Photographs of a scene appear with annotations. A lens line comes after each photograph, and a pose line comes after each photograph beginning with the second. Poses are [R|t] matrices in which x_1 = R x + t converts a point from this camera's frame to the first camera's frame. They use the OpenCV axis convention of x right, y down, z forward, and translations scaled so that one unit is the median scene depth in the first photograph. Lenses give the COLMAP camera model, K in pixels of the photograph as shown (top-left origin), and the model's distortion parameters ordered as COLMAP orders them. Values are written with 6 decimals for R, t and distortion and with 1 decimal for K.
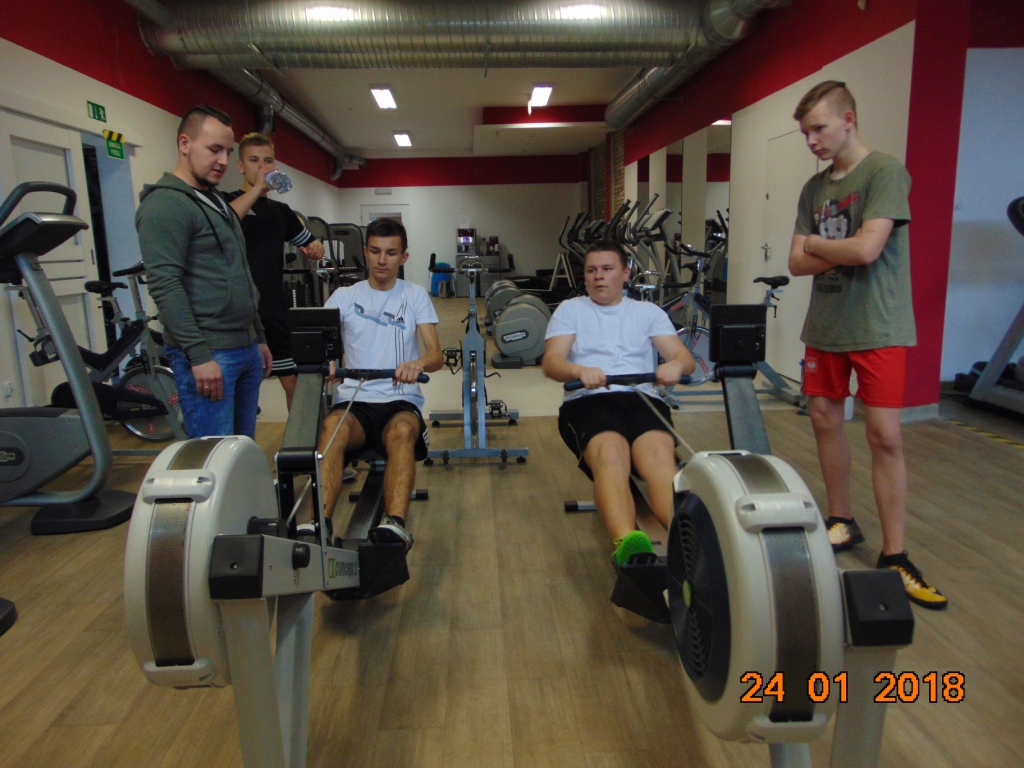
lens RADIAL K [[762.7, 0, 507.7], [0, 762.7, 388.4], [0, 0, 1]] dist [-0.022716, 0.043033]
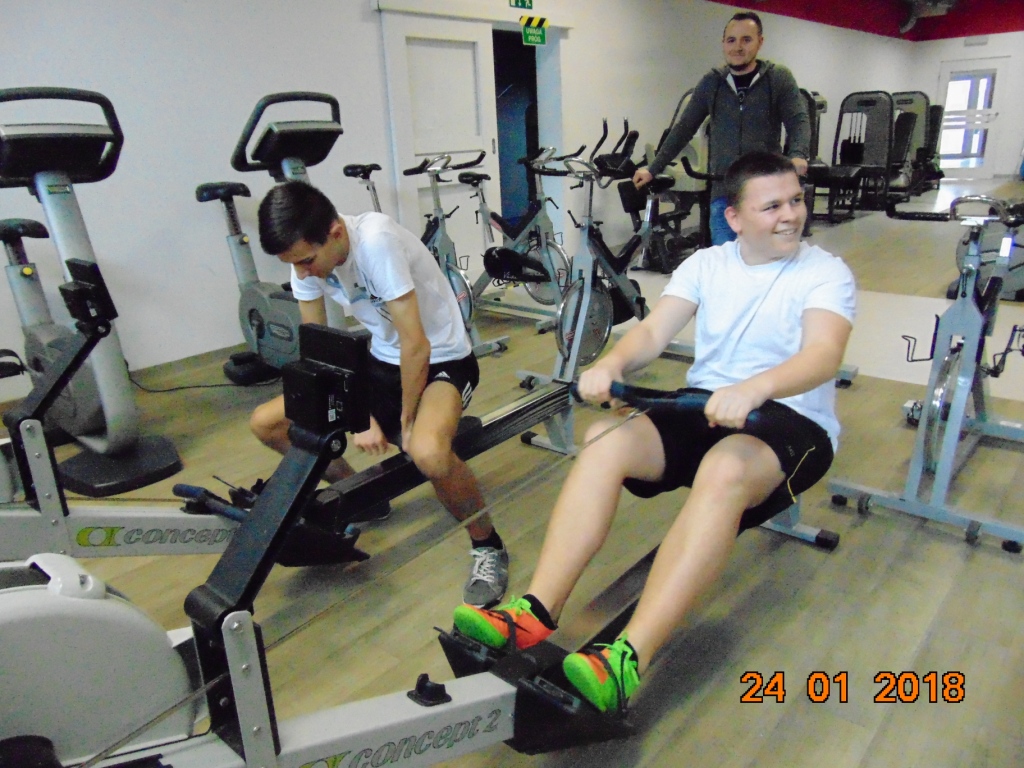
lens RADIAL K [[762.7, 0, 518.5], [0, 762.7, 380.2], [0, 0, 1]] dist [-0.022716, 0.043033]
pose [[0.715271, 0.210909, -0.666262, 0.126697], [-0.103715, 0.974852, 0.197251, -0.033820], [0.691109, -0.071986, 0.719157, 0.117501]]
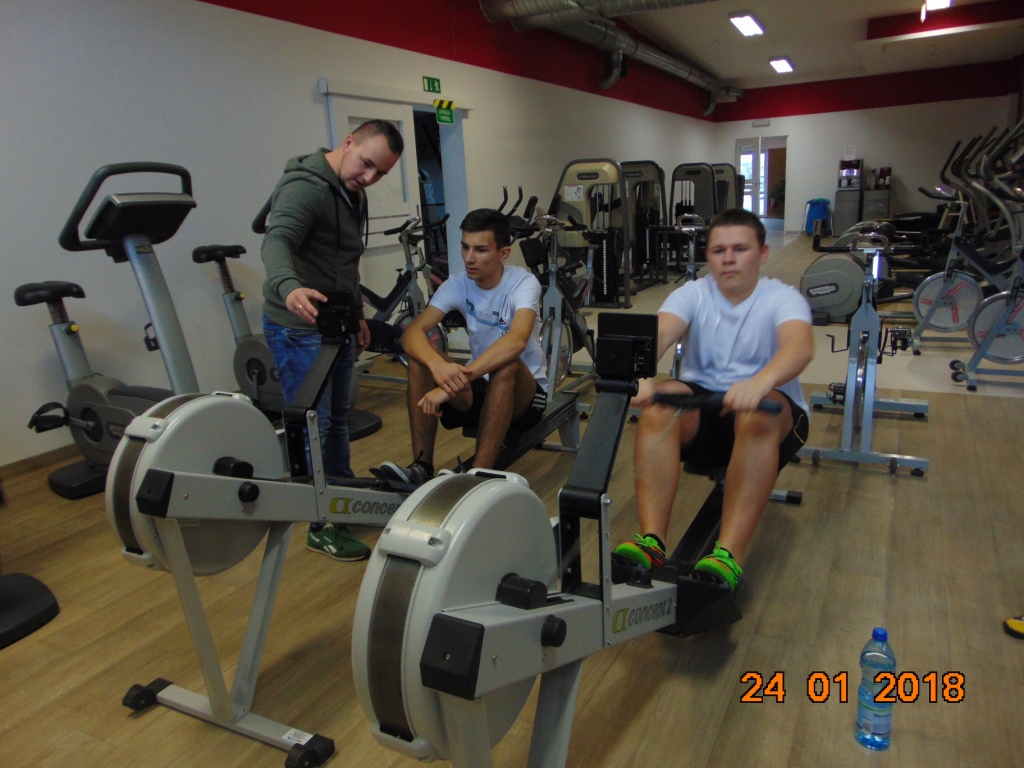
lens RADIAL K [[762.7, 0, 513.6], [0, 762.7, 385.1], [0, 0, 1]] dist [-0.022716, 0.043033]
pose [[0.860696, 0.103374, -0.498514, 0.101600], [-0.060916, 0.993045, 0.100750, -0.016085], [0.505462, -0.056348, 0.861007, 0.017470]]
